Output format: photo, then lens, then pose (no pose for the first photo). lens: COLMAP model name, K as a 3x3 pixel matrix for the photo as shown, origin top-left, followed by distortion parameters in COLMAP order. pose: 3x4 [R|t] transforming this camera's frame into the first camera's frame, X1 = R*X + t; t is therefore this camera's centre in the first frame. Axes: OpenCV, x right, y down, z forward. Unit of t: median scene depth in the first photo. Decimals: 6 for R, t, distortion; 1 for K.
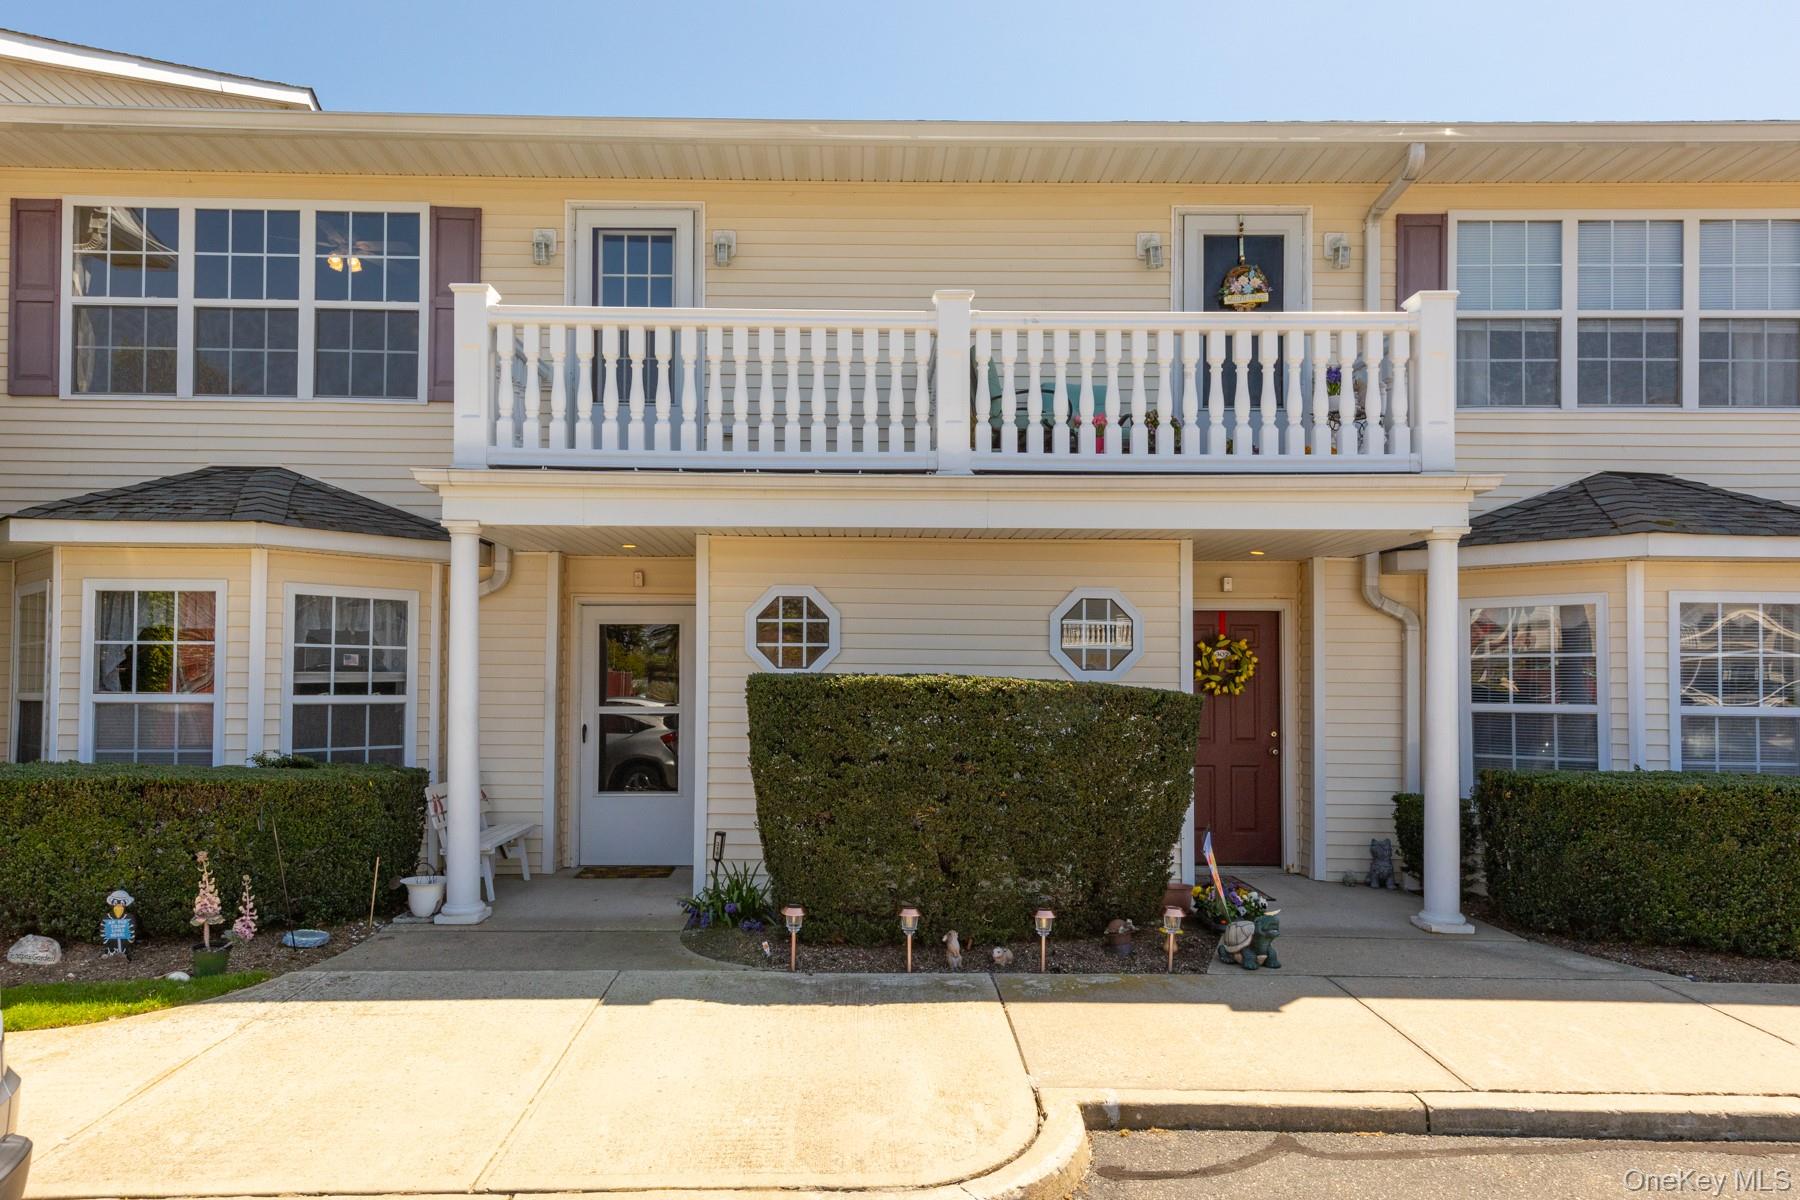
lens RADIAL K [[1224.1, 0, 900.0], [0, 1224.1, 600.0], [0, 0, 1]] dist [0.033098, -0.000894]
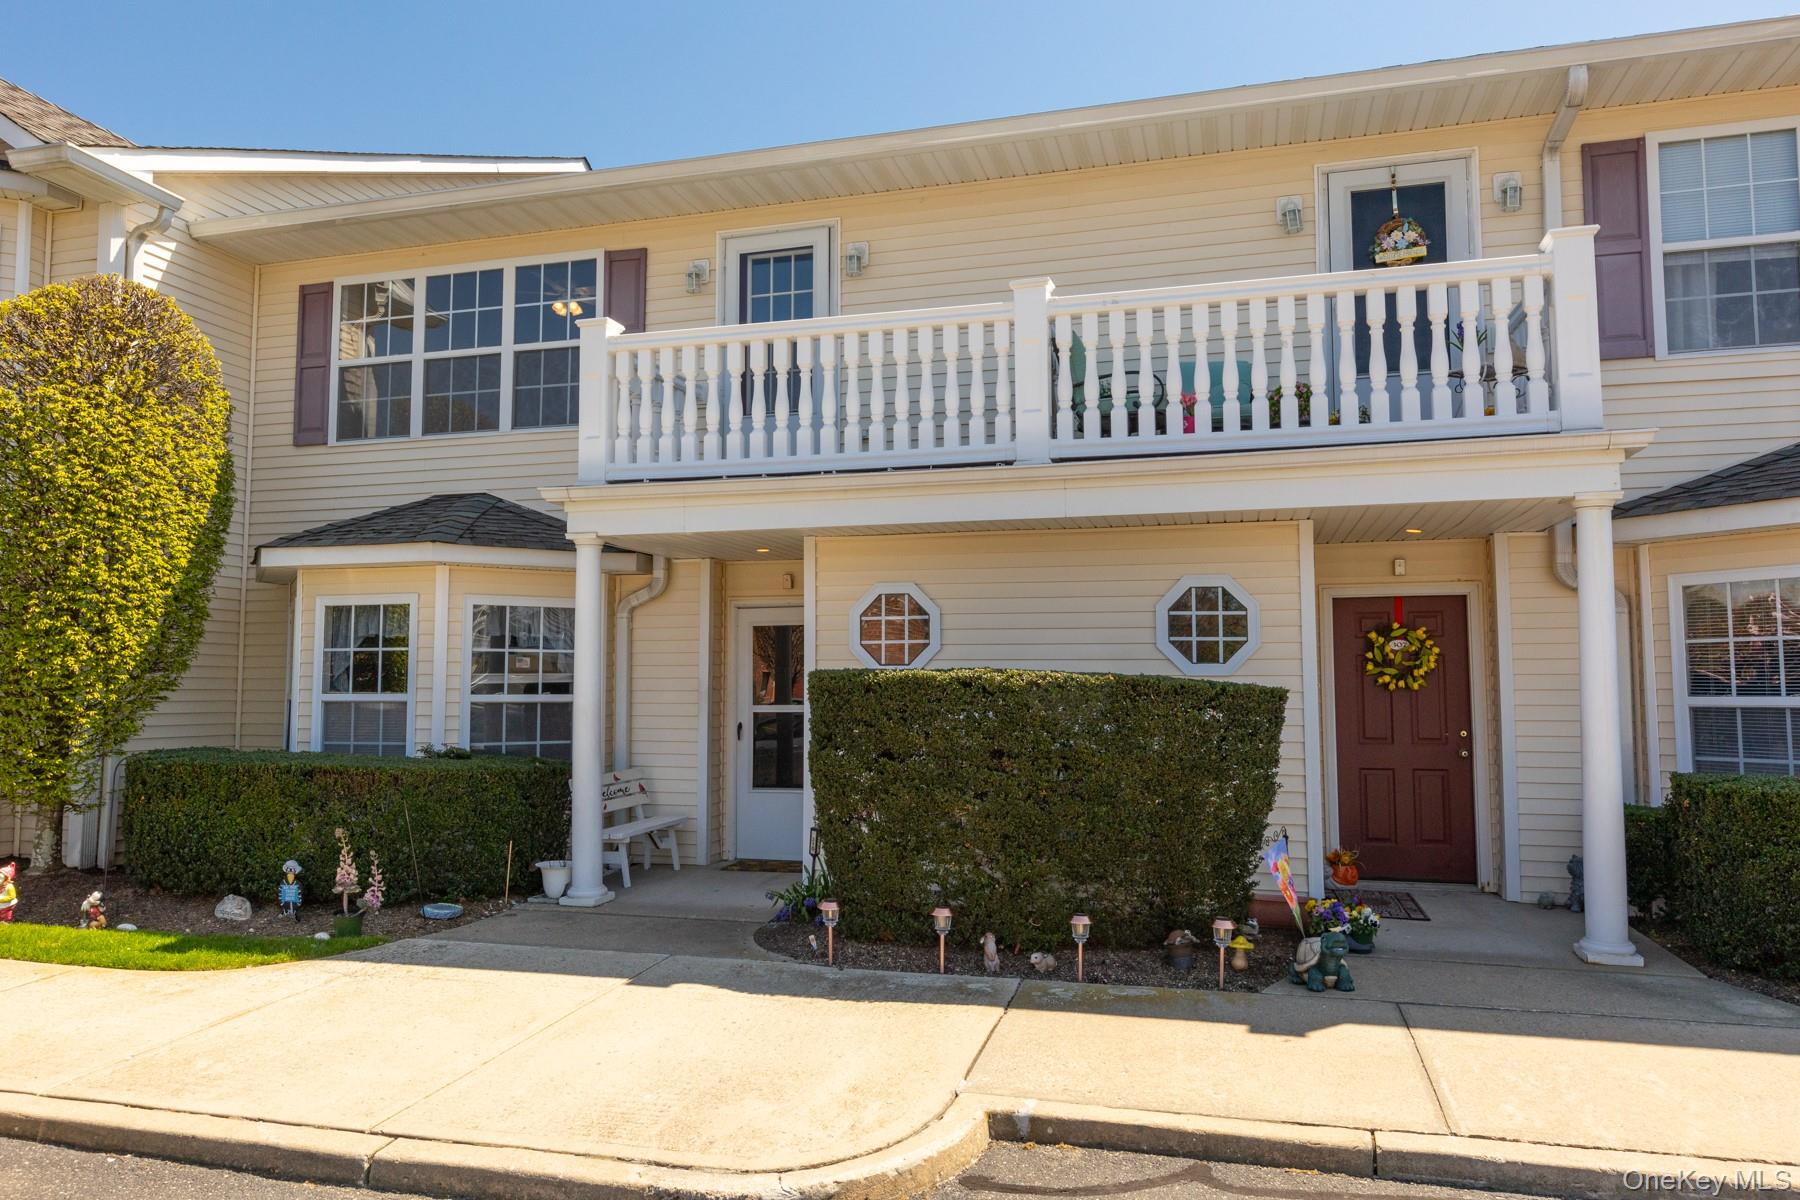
lens RADIAL K [[1250.7, 0, 898.4], [0, 1250.7, 536.0], [0, 0, 1]] dist [-0.004040, 0.003001]
pose [[0.958022, -0.042002, -0.283601, 0.217982], [0.027036, 0.998037, -0.056482, 0.008127], [0.285416, 0.046443, 0.957278, 0.014753]]
